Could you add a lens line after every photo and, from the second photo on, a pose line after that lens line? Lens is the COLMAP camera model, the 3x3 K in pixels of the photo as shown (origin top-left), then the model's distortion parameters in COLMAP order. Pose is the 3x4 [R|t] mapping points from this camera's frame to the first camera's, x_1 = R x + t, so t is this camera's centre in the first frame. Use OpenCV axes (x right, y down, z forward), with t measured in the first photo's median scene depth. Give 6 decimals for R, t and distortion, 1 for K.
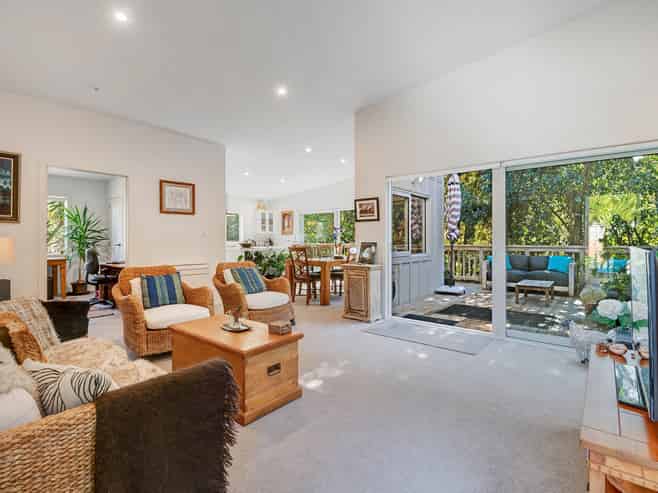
lens RADIAL K [[327.1, 0, 327.6], [0, 327.1, 237.2], [0, 0, 1]] dist [-0.003952, -0.000816]
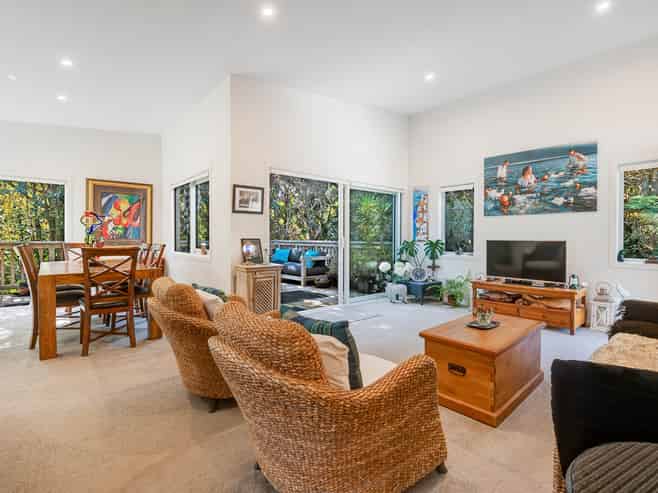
lens RADIAL K [[327.1, 0, 327.6], [0, 327.1, 237.2], [0, 0, 1]] dist [-0.003952, -0.000816]
pose [[0.148990, 0.000340, 0.988839, -0.315037], [-0.010378, 0.999945, 0.001220, 0.003991], [-0.988784, -0.010444, 0.148986, 0.315933]]
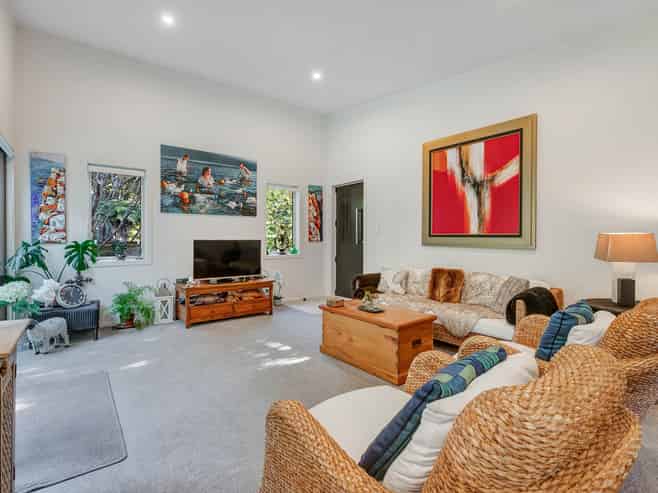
lens RADIAL K [[327.1, 0, 327.6], [0, 327.1, 237.2], [0, 0, 1]] dist [-0.003952, -0.000816]
pose [[-0.979901, 0.000431, 0.199482, -0.091131], [-0.001685, 0.999944, -0.010436, 0.006819], [-0.199475, -0.010563, -0.979846, 0.521807]]
